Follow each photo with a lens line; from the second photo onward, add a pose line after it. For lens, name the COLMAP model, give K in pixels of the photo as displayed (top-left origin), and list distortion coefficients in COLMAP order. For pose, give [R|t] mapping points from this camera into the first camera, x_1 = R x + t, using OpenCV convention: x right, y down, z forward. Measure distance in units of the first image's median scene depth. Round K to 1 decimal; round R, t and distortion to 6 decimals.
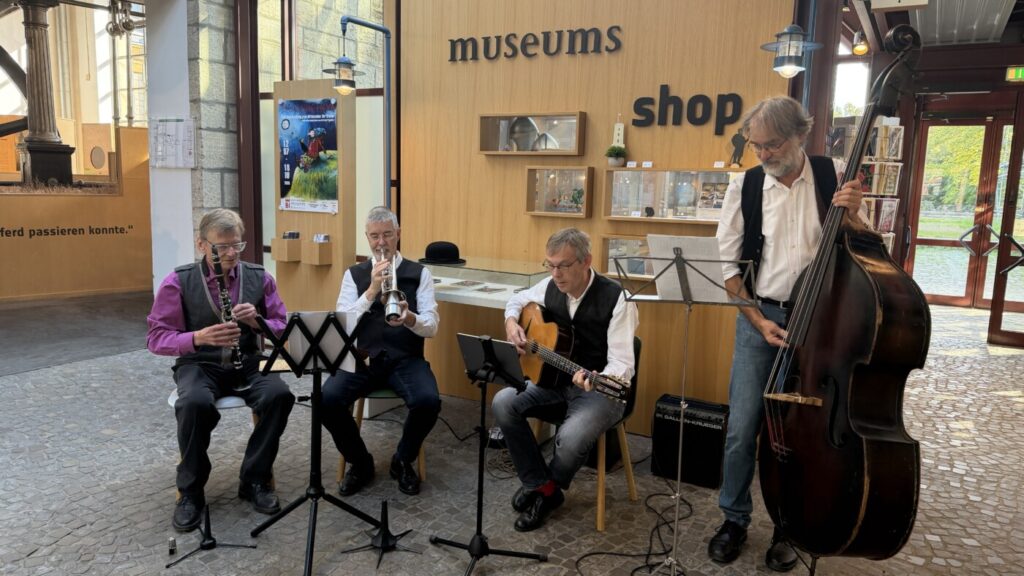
lens RADIAL K [[711.4, 0, 512.0], [0, 711.4, 288.0], [0, 0, 1]] dist [0.036872, -0.075404]
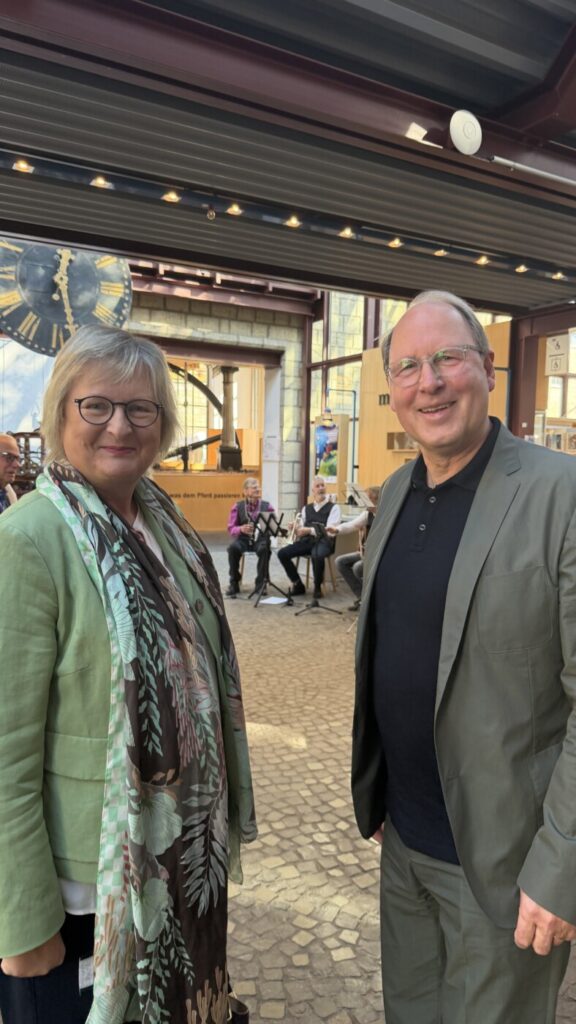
lens RADIAL K [[710.6, 0, 288.0], [0, 710.6, 512.0], [0, 0, 1]] dist [-0.001232, -0.072320]
pose [[0.854859, 0.020603, -0.518451, 0.606598], [-0.066189, 0.995378, -0.069583, 0.107880], [0.514621, 0.093799, 0.852272, -0.648952]]
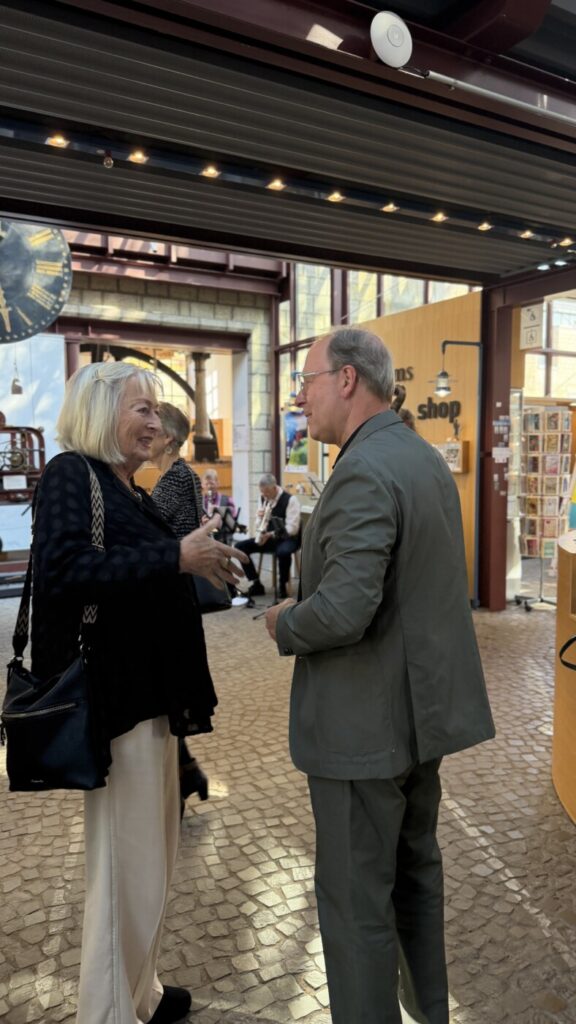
lens RADIAL K [[710.6, 0, 288.0], [0, 710.6, 512.0], [0, 0, 1]] dist [-0.001232, -0.072320]
pose [[0.859090, 0.006207, -0.511787, 0.605641], [-0.039605, 0.997735, -0.054381, 0.089061], [0.510290, 0.066987, 0.857389, -0.527630]]
